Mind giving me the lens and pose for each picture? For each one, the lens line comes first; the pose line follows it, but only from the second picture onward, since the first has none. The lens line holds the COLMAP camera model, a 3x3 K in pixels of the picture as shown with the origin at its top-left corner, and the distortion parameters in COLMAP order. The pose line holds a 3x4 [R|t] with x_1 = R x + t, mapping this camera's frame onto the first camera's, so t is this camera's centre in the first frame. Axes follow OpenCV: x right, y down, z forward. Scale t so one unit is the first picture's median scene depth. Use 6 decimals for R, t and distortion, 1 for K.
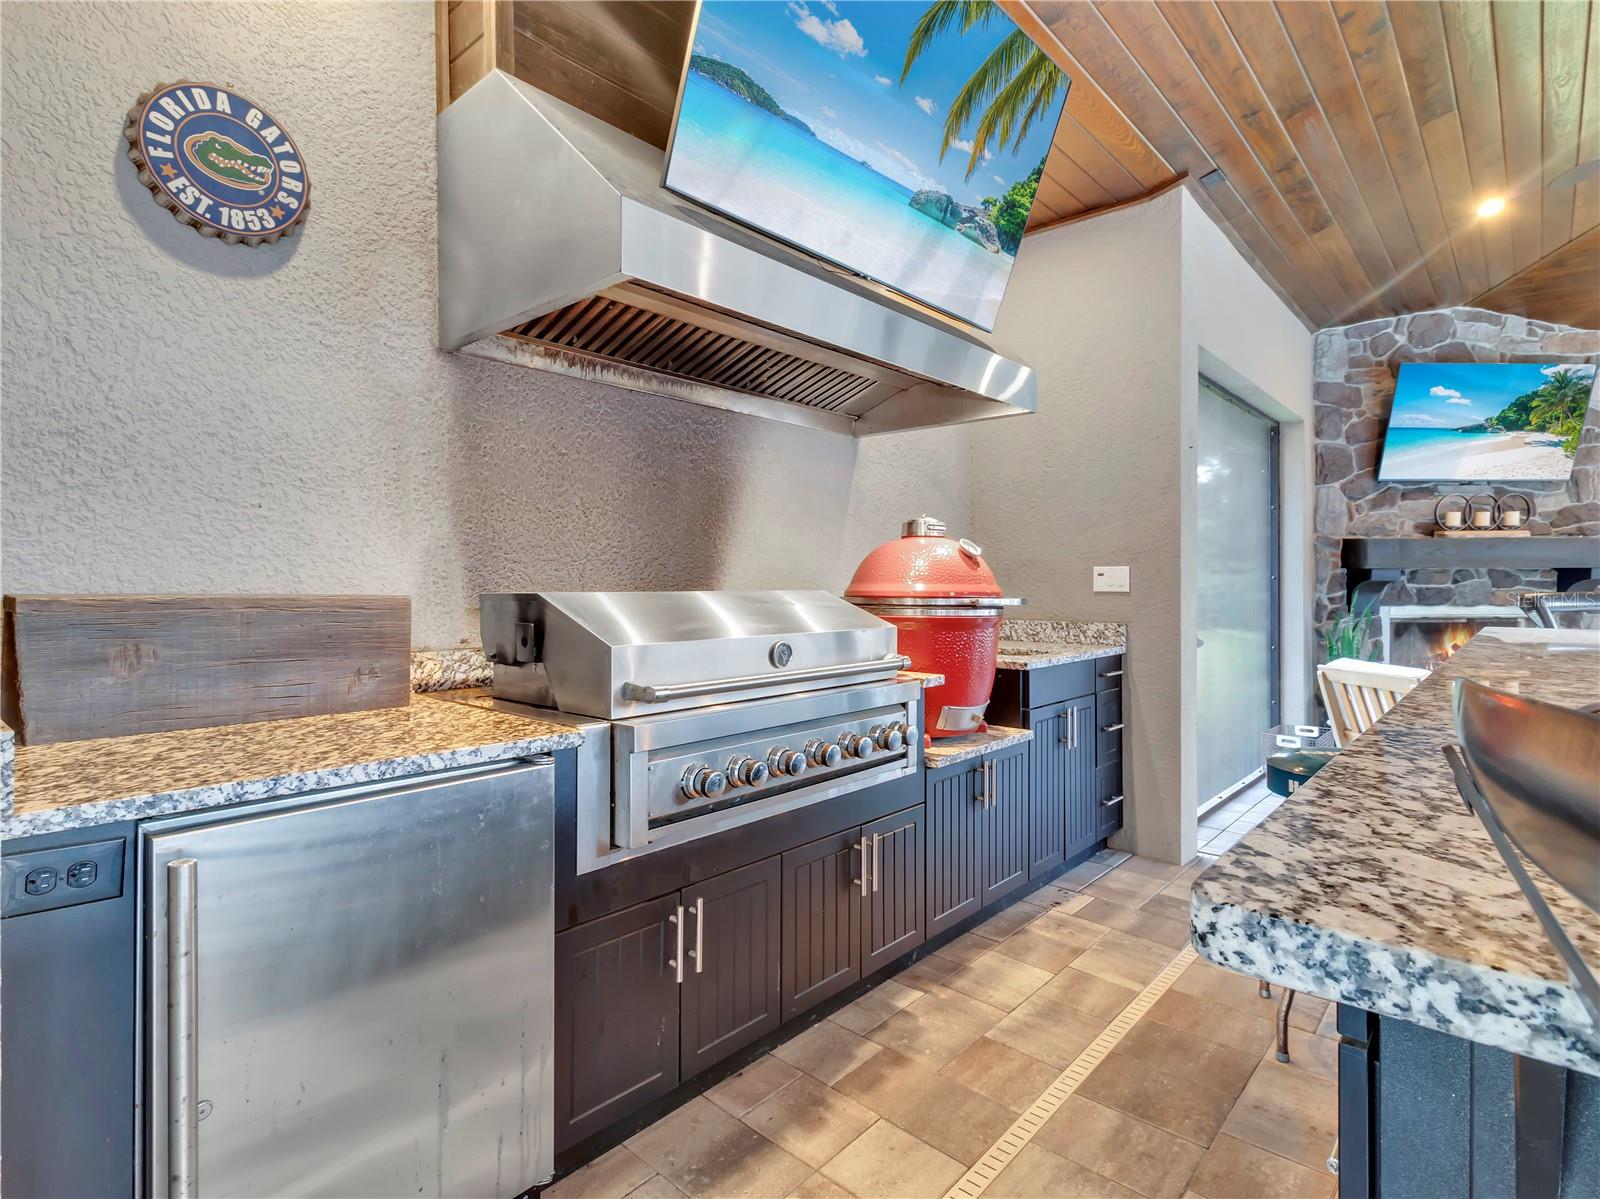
lens RADIAL K [[822.2, 0, 805.4], [0, 822.2, 579.4], [0, 0, 1]] dist [0.001980, 0.001421]
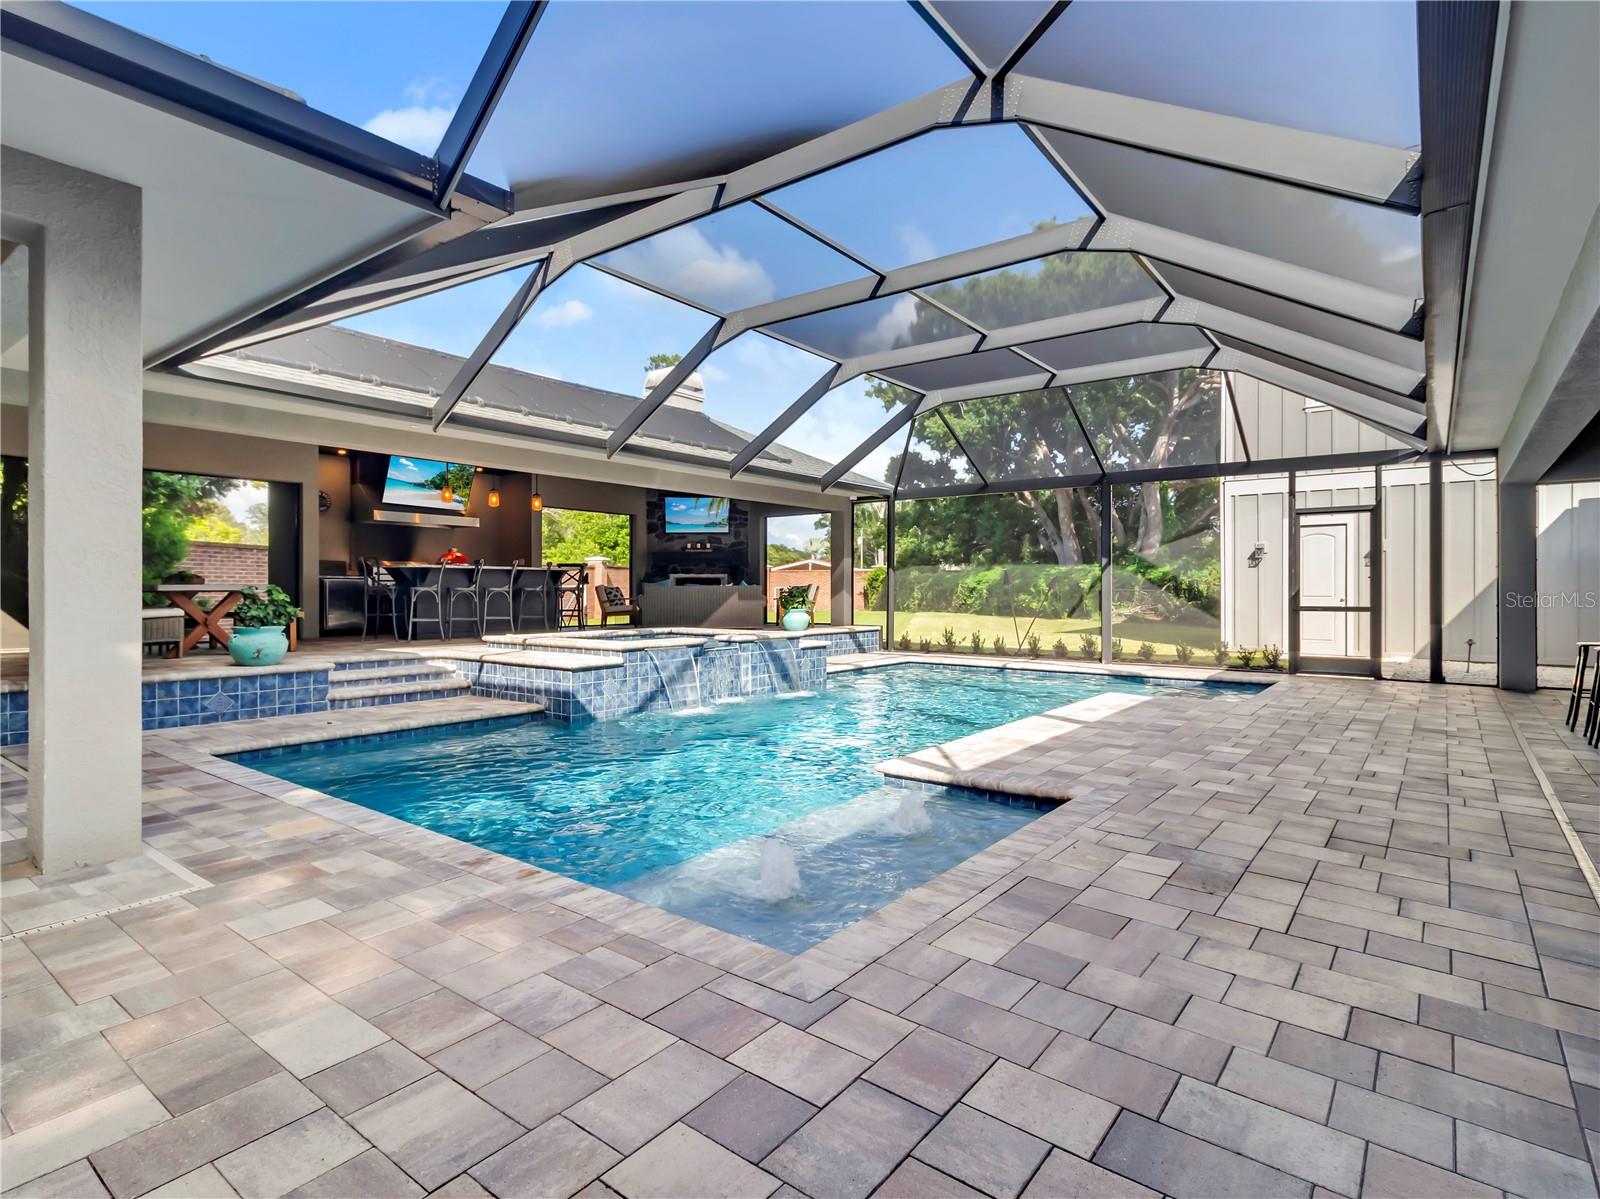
lens RADIAL K [[822.2, 0, 805.4], [0, 822.2, 579.4], [0, 0, 1]] dist [0.001980, 0.001421]
pose [[0.997383, 0.001113, 0.072287, 0.987904], [-0.000590, 0.999973, -0.007261, 0.075179], [-0.072294, 0.007200, 0.997357, -2.095532]]
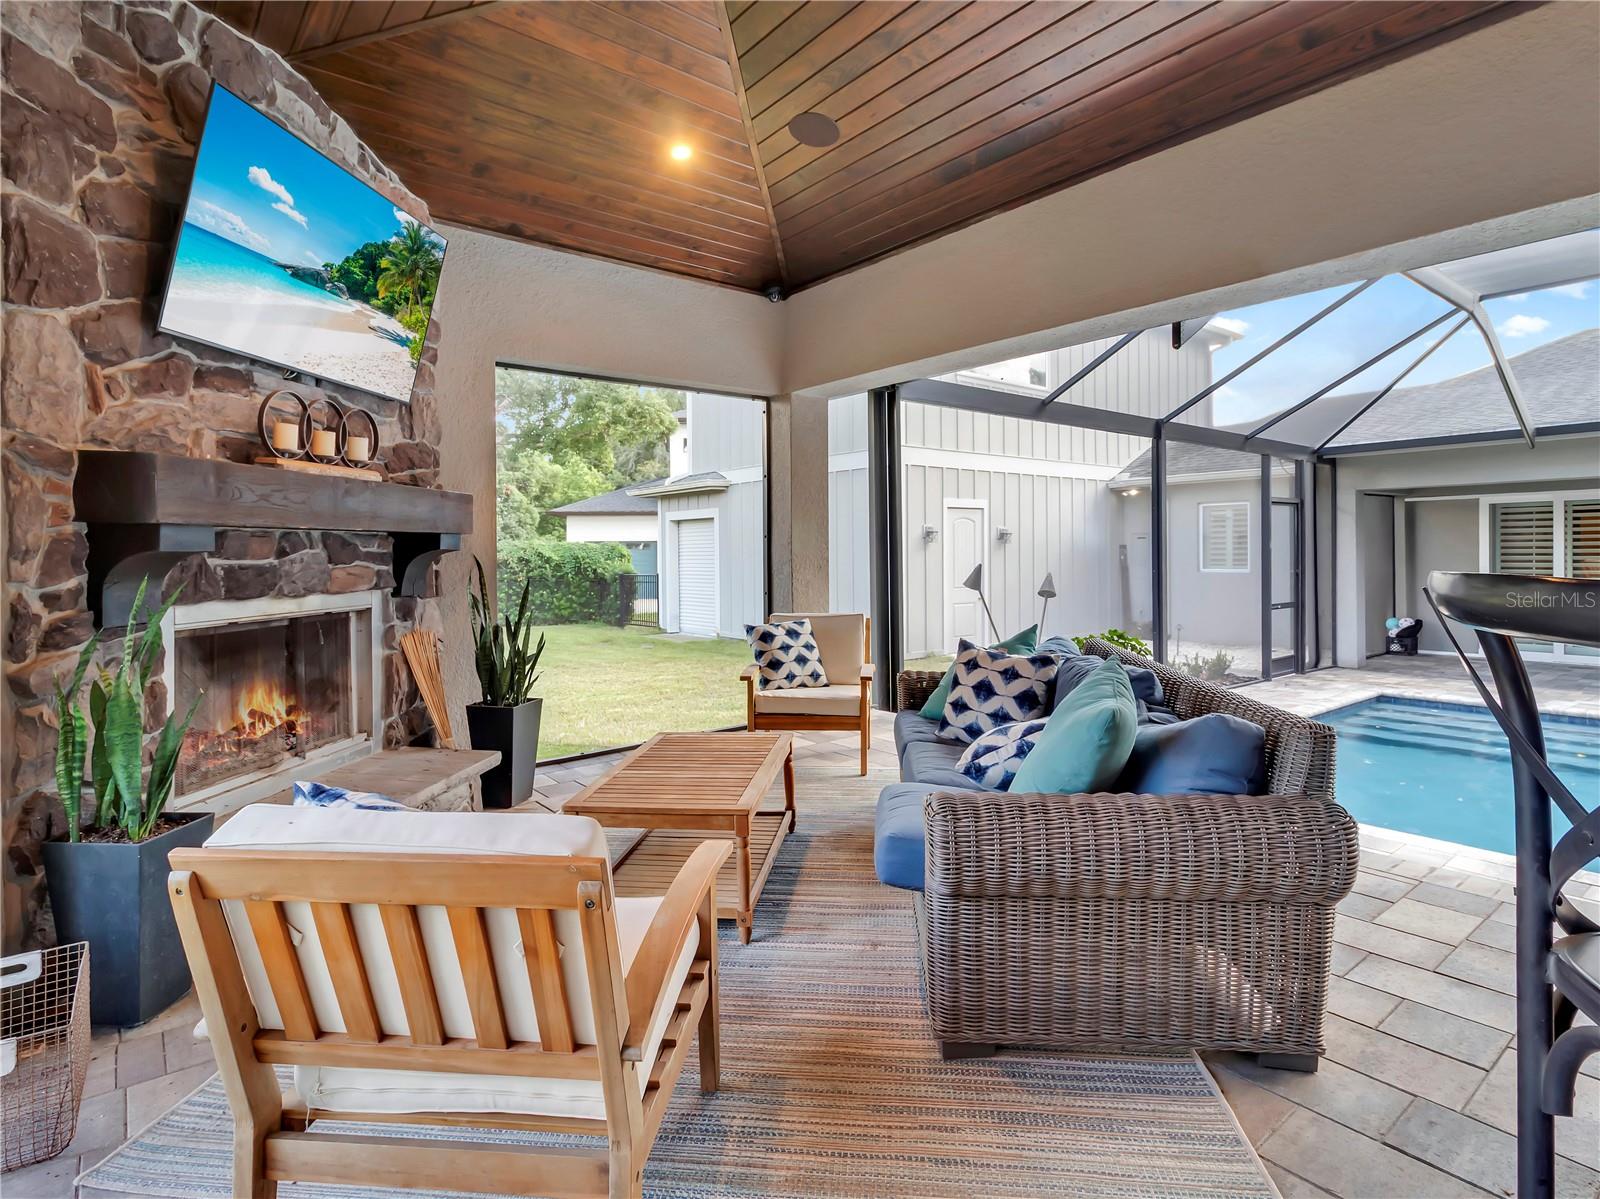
lens RADIAL K [[846.2, 0, 799.0], [0, 846.2, 561.3], [0, 0, 1]] dist [0.002932, 0.000658]
pose [[0.158371, -0.011279, 0.987315, 0.288511], [0.005291, 0.999930, 0.010574, 0.003620], [-0.987366, 0.003550, 0.158419, 0.574001]]
